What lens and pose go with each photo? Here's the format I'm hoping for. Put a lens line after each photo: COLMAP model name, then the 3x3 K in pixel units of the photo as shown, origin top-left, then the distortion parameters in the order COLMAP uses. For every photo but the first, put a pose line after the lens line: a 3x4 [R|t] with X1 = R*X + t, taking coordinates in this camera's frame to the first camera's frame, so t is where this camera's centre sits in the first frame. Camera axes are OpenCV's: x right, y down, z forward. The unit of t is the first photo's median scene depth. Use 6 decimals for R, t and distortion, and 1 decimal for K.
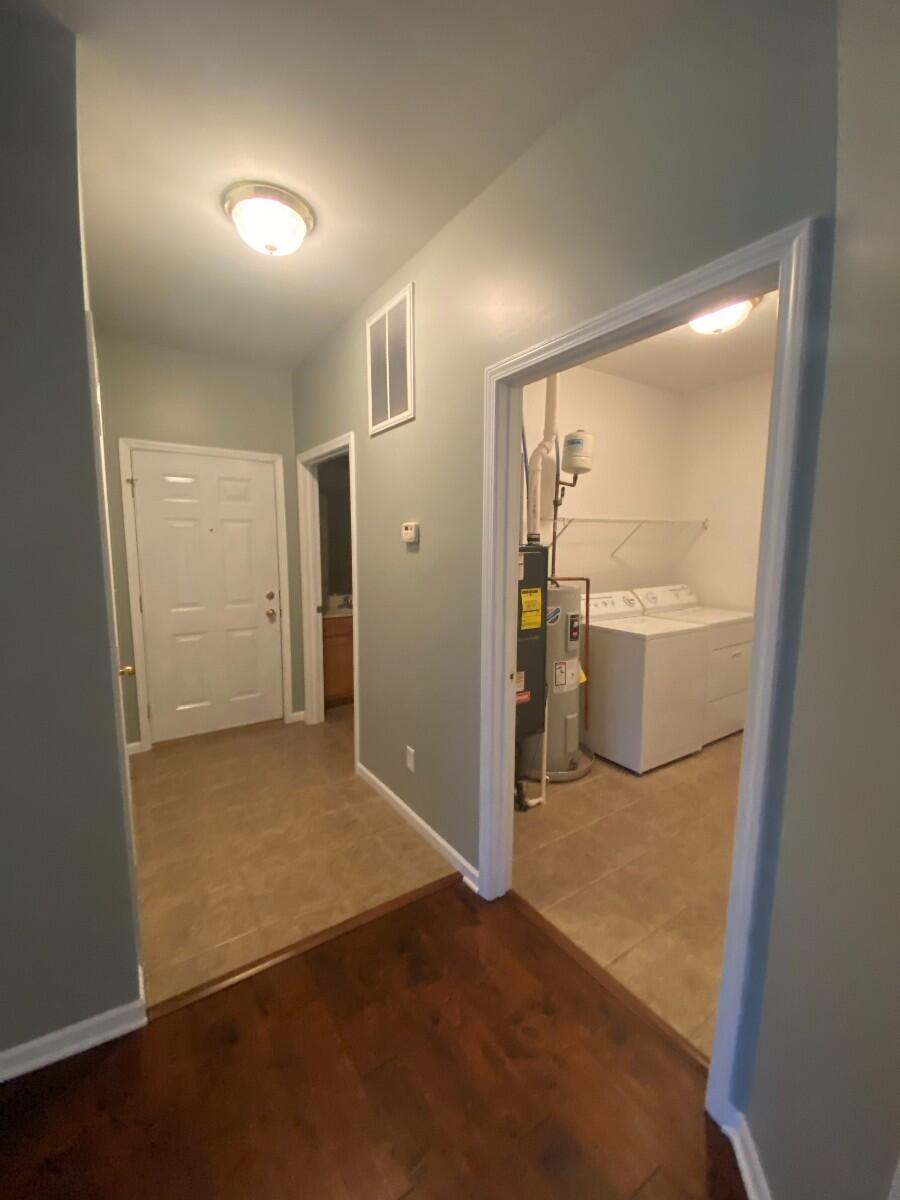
lens RADIAL K [[495.7, 0, 467.7], [0, 495.7, 609.9], [0, 0, 1]] dist [0.064961, -0.000025]
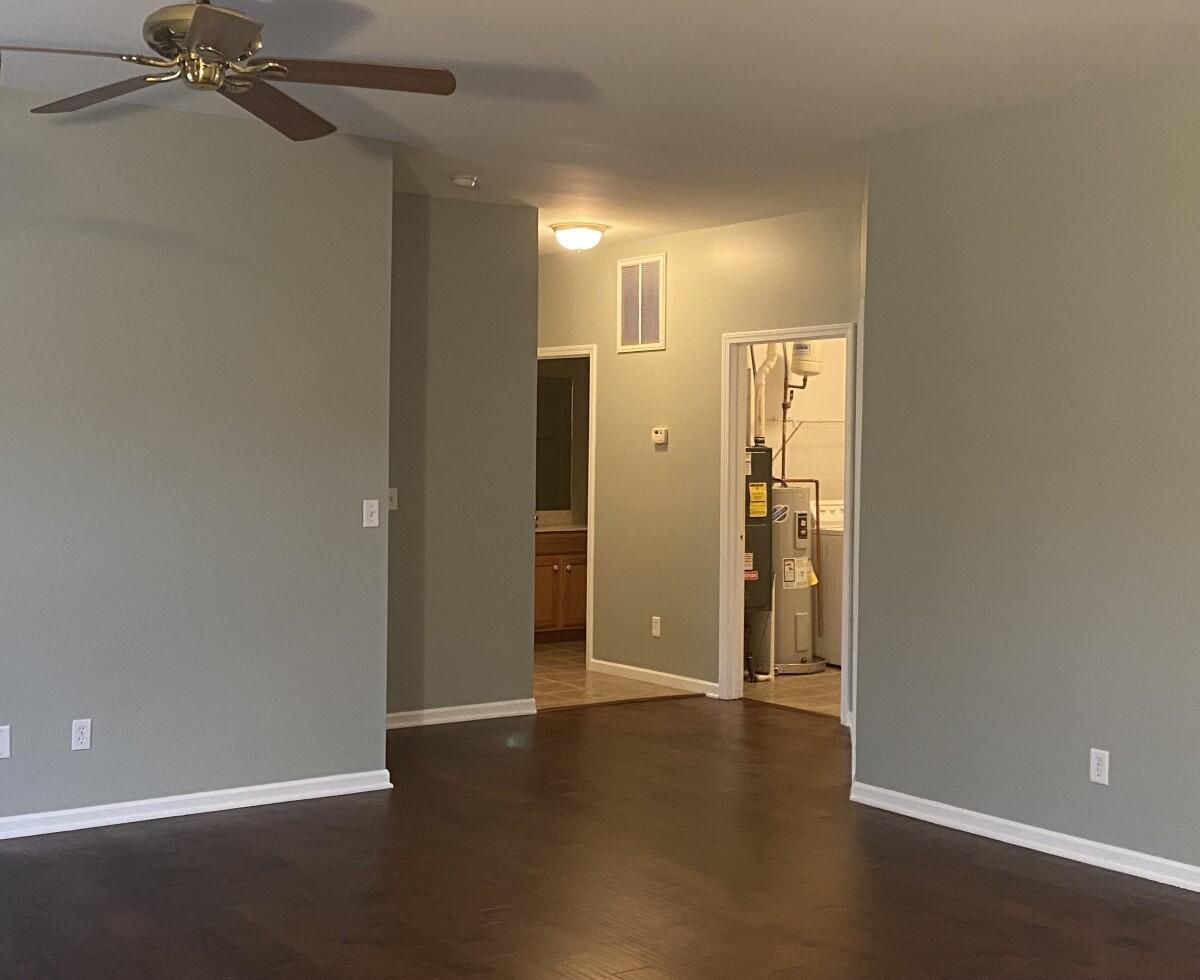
lens RADIAL K [[1651.0, 0, 600.0], [0, 1651.0, 490.0], [0, 0, 1]] dist [0.374074, 0.002949]
pose [[0.999996, 0.002851, 0.000136, -0.205576], [-0.002819, 0.993843, -0.110764, 0.342489], [-0.000451, 0.110763, 0.993847, -2.420831]]
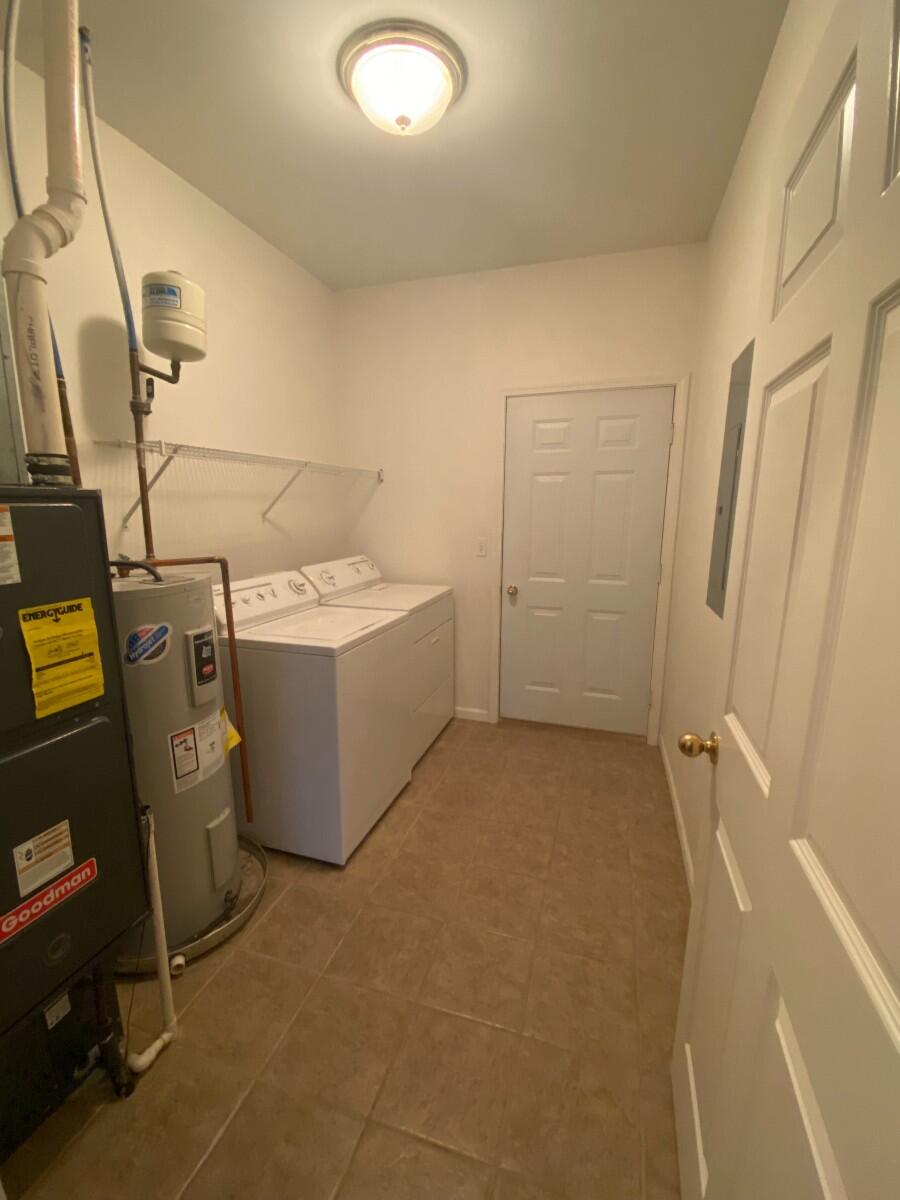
lens RADIAL K [[496.0, 0, 450.0], [0, 496.0, 600.0], [0, 0, 1]] dist [0.001630, -0.010683]
pose [[0.801952, -0.107669, 0.587606, 0.122633], [0.076865, 0.994045, 0.077238, -0.042612], [-0.592423, -0.016775, 0.805453, 0.438167]]
